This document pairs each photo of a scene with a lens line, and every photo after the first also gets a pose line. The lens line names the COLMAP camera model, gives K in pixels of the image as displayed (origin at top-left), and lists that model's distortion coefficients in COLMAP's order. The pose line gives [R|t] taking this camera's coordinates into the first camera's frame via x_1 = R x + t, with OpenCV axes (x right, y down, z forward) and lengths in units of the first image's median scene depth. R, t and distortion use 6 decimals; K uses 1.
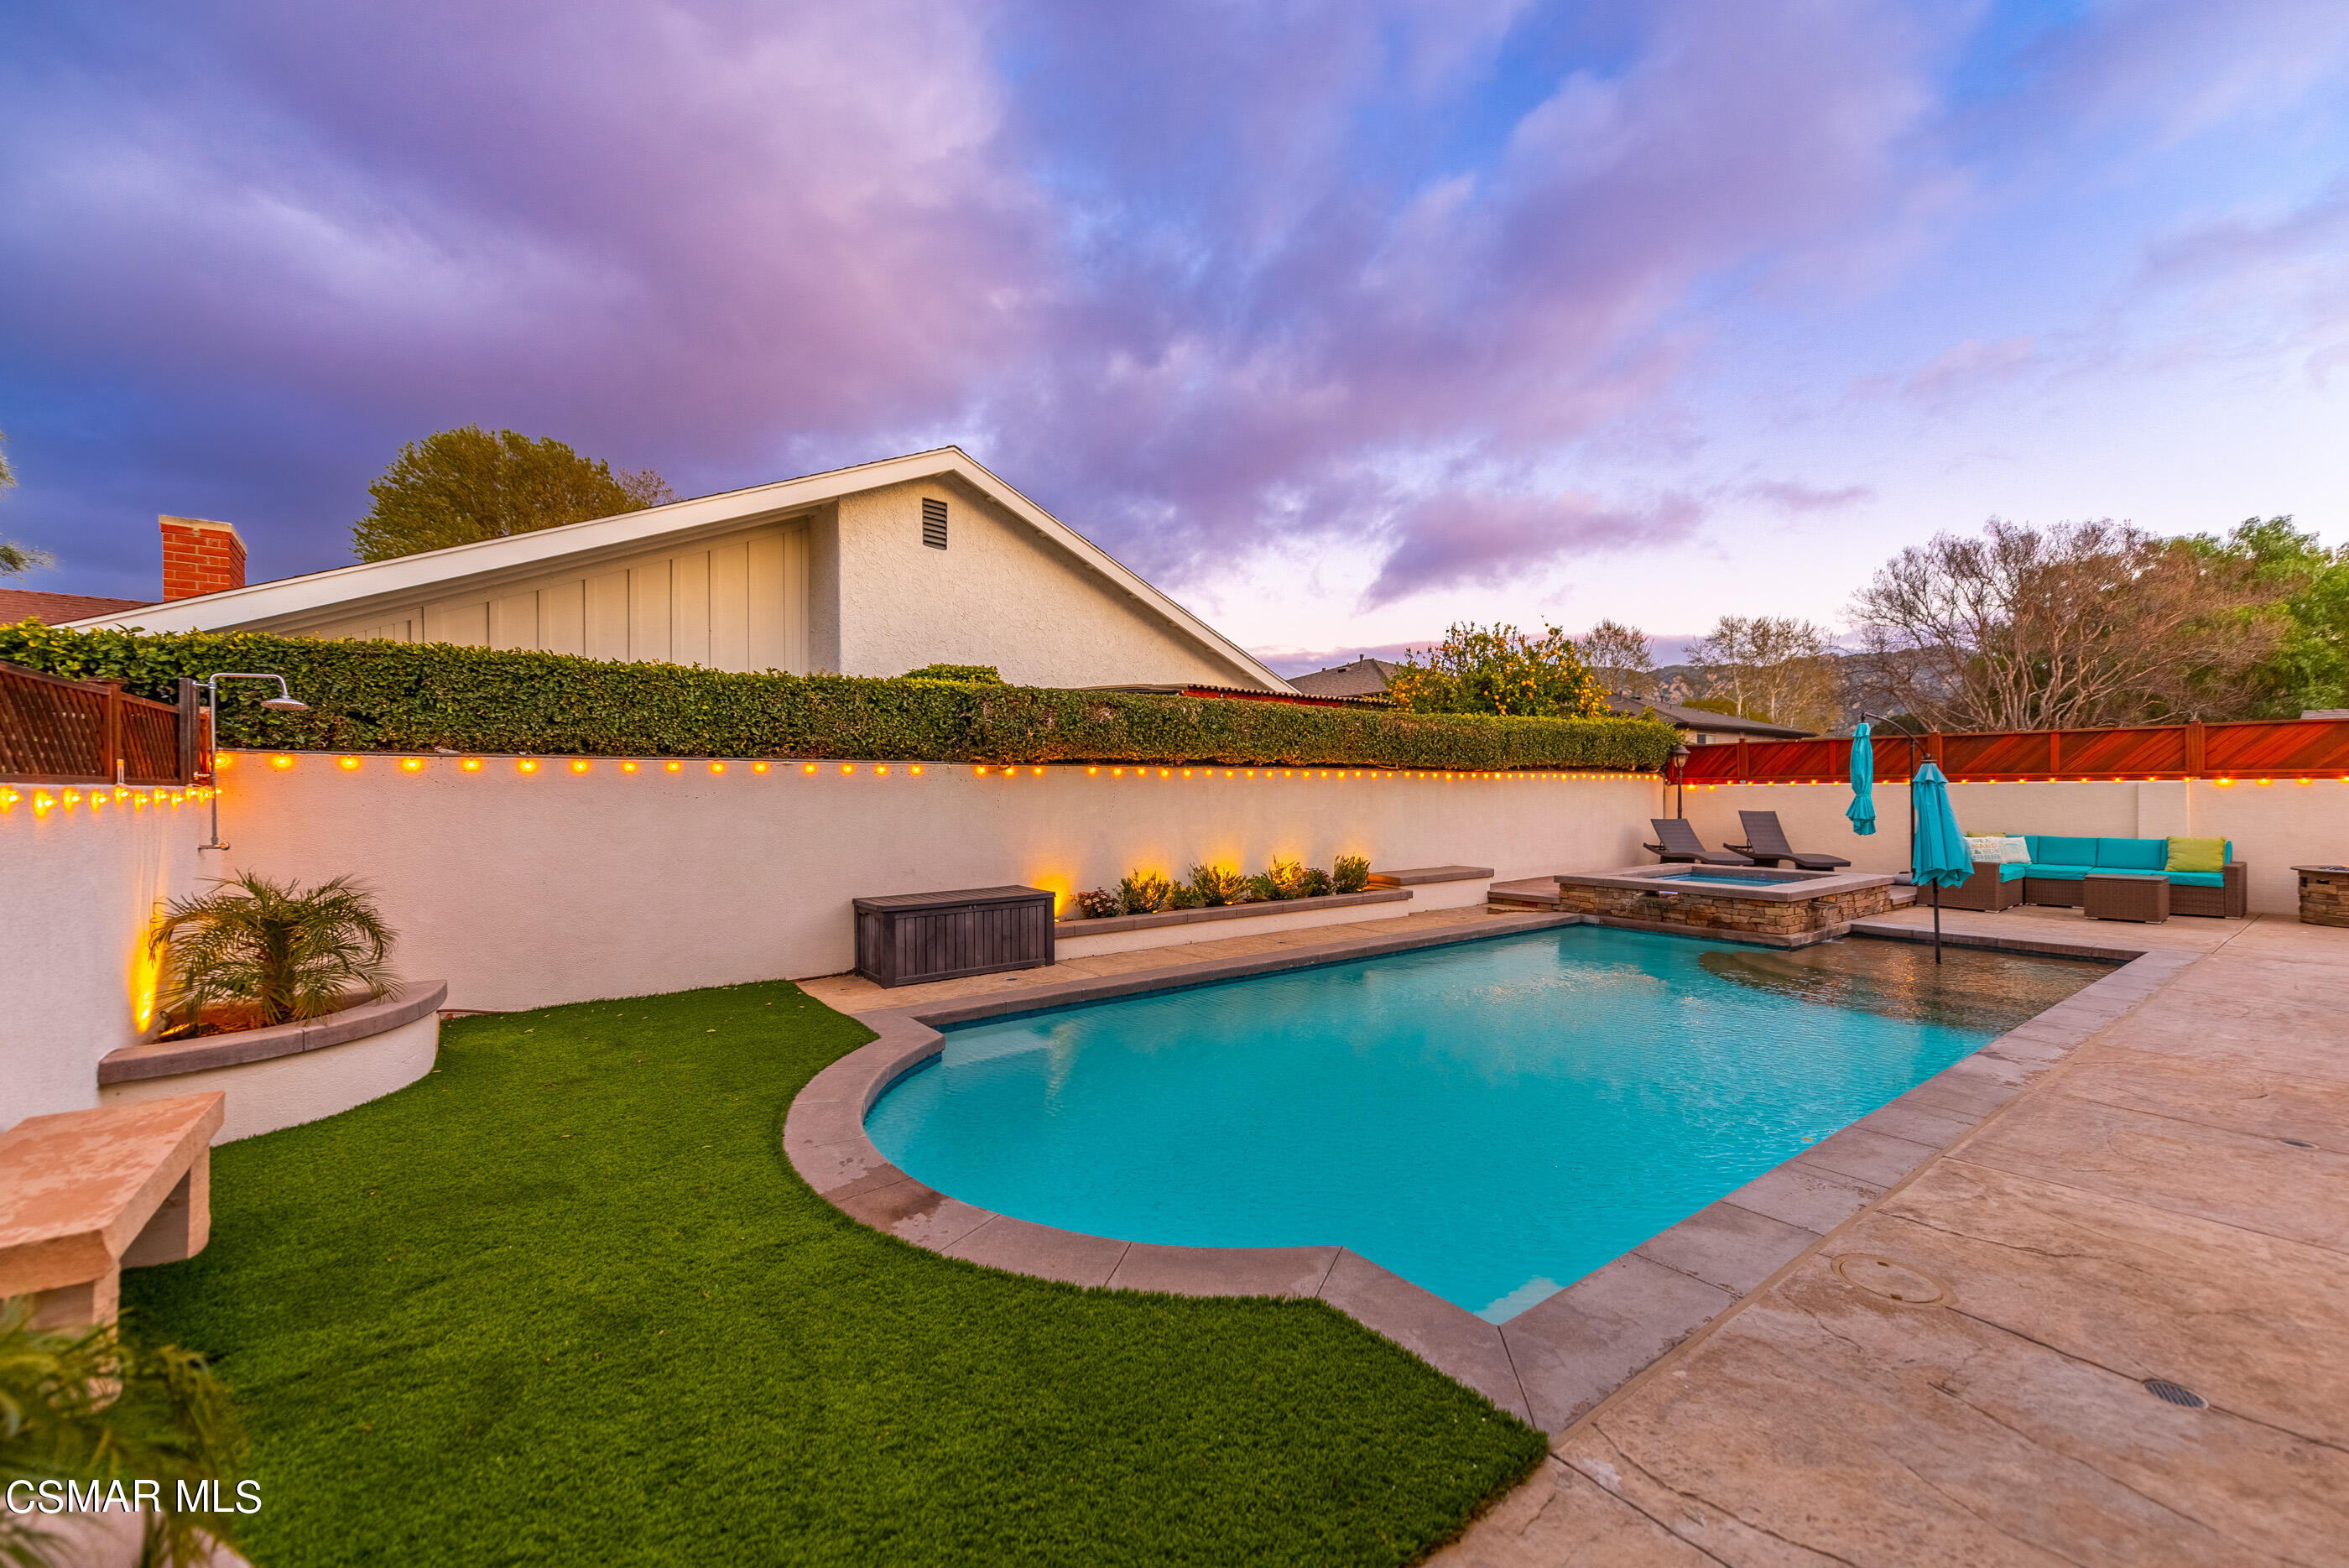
lens RADIAL K [[927.7, 0, 1174.5], [0, 927.7, 784.0], [0, 0, 1]] dist [-0.000223, -0.000045]
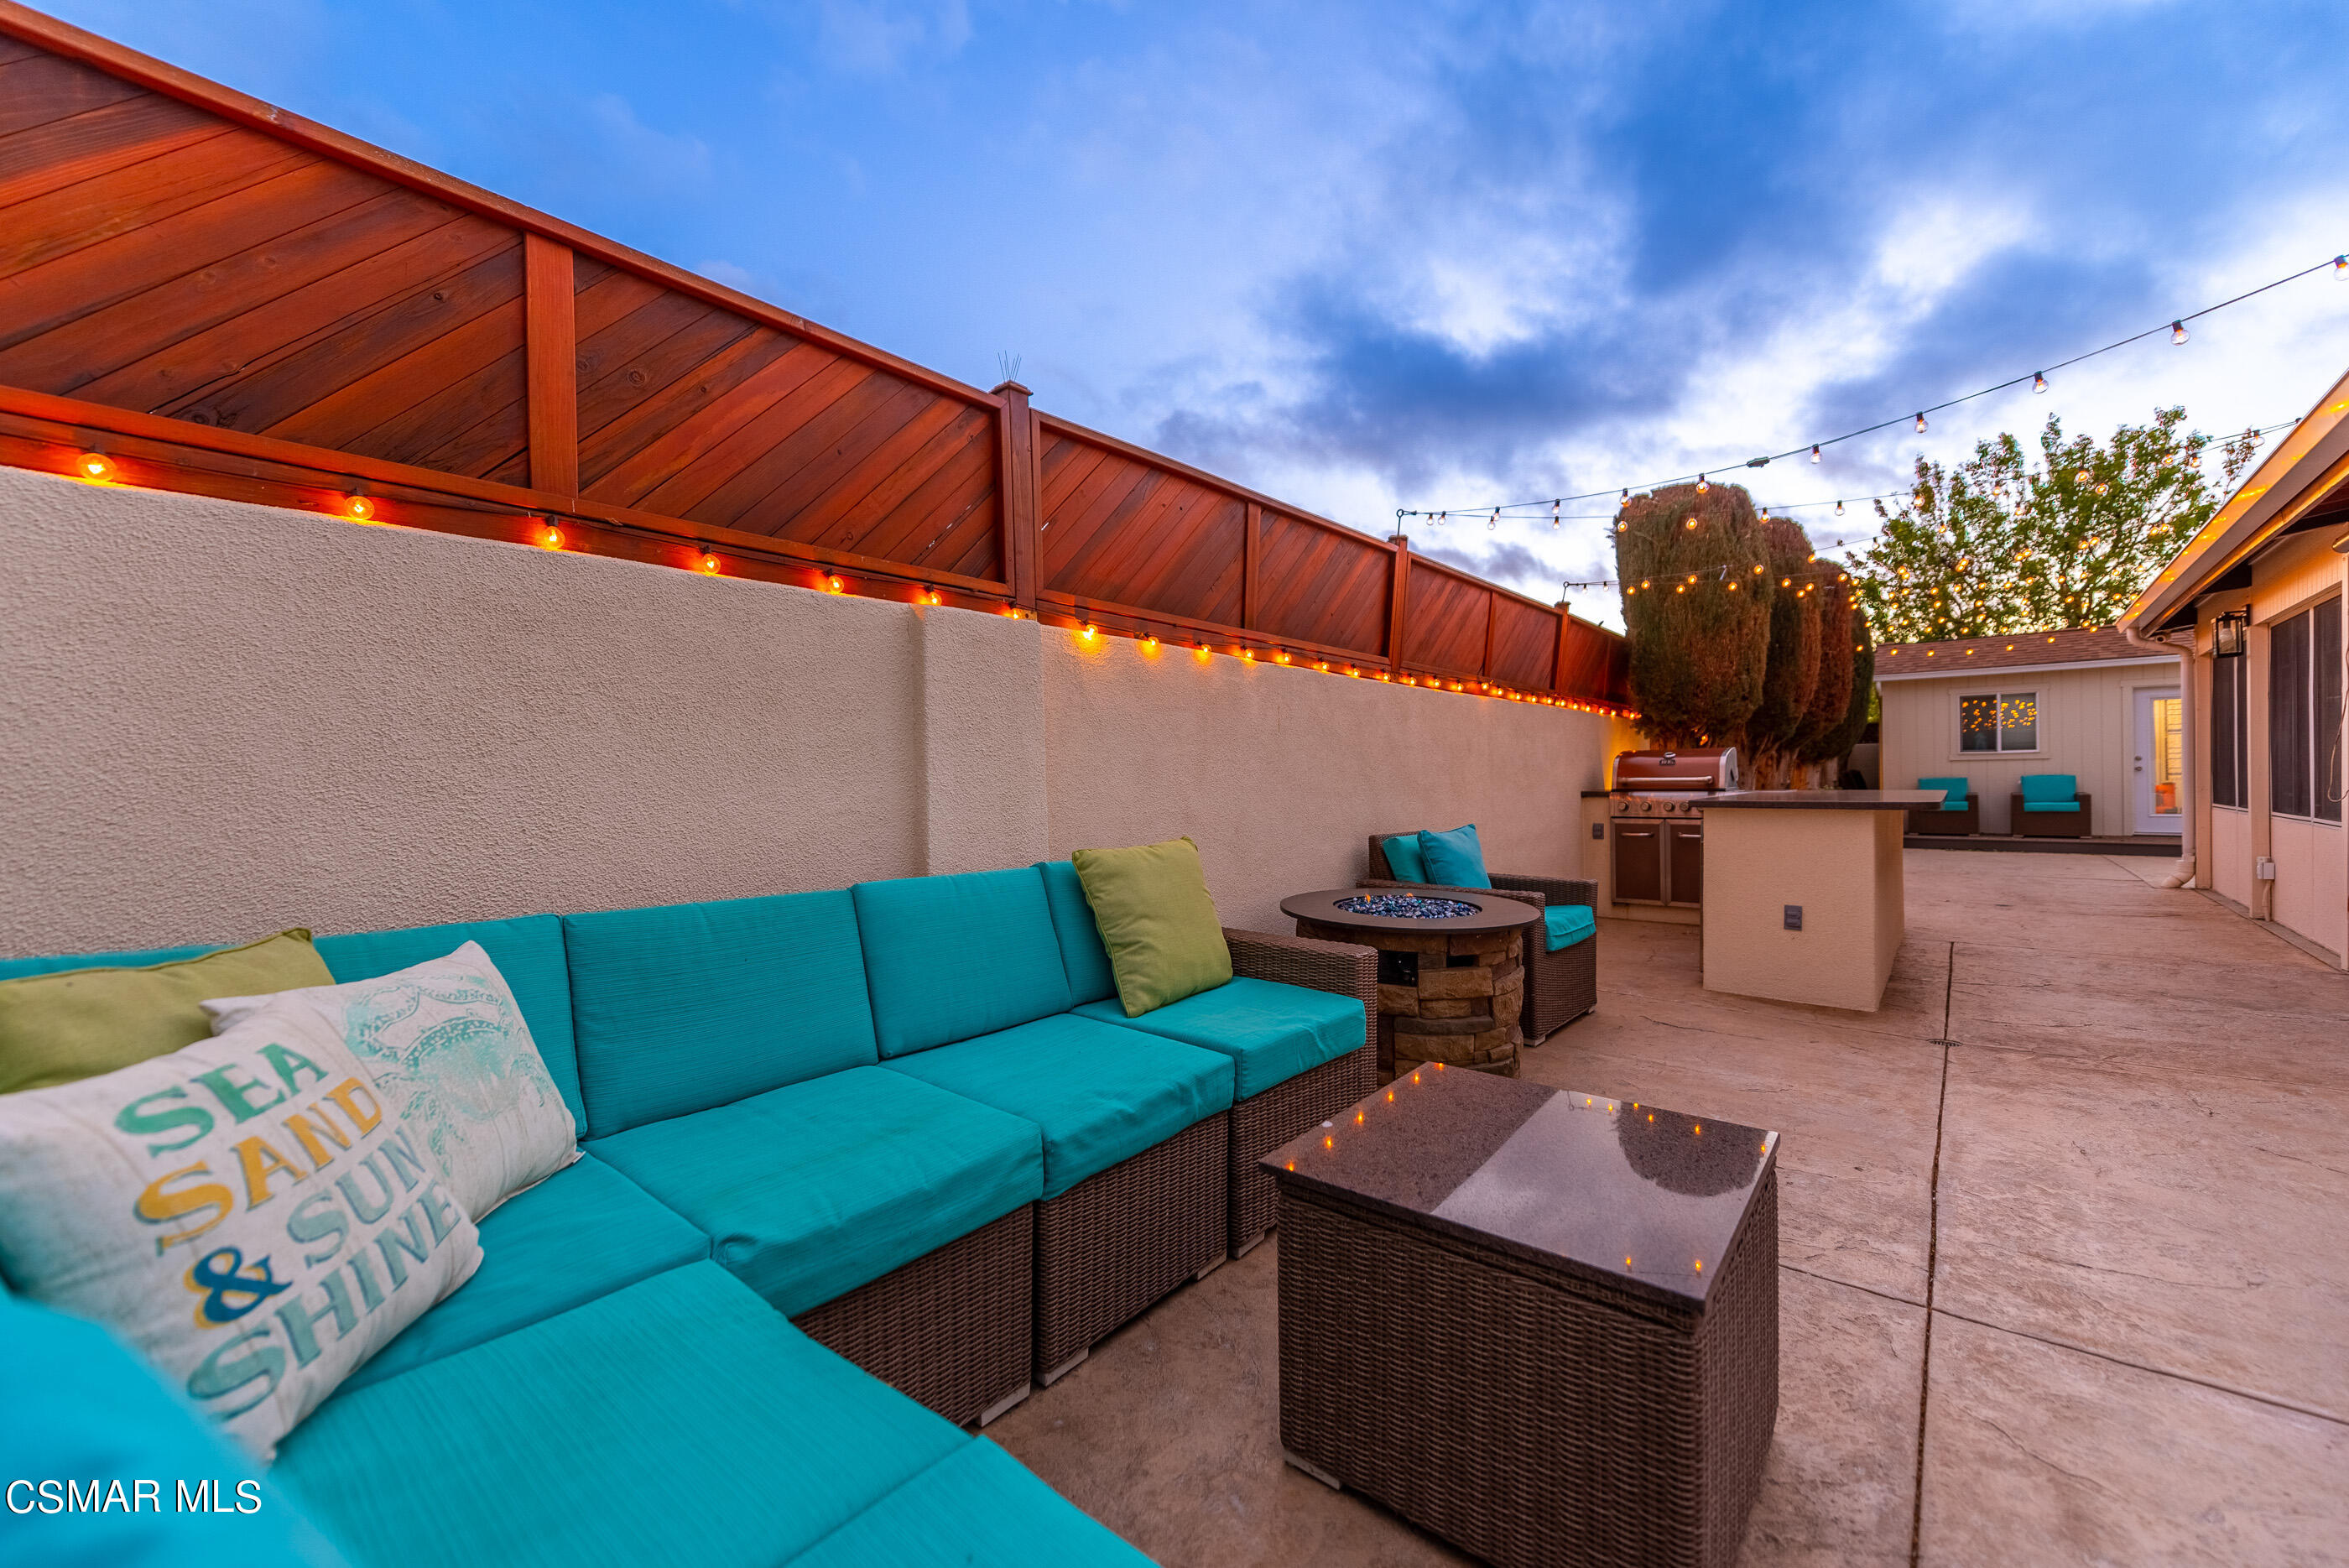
lens RADIAL K [[927.7, 0, 1174.5], [0, 927.7, 784.0], [0, 0, 1]] dist [-0.000223, -0.000045]
pose [[-0.219579, -0.002429, 0.975592, 0.773500], [0.014191, 0.999883, 0.005684, 0.037425], [-0.975492, 0.015093, -0.219518, 0.933163]]
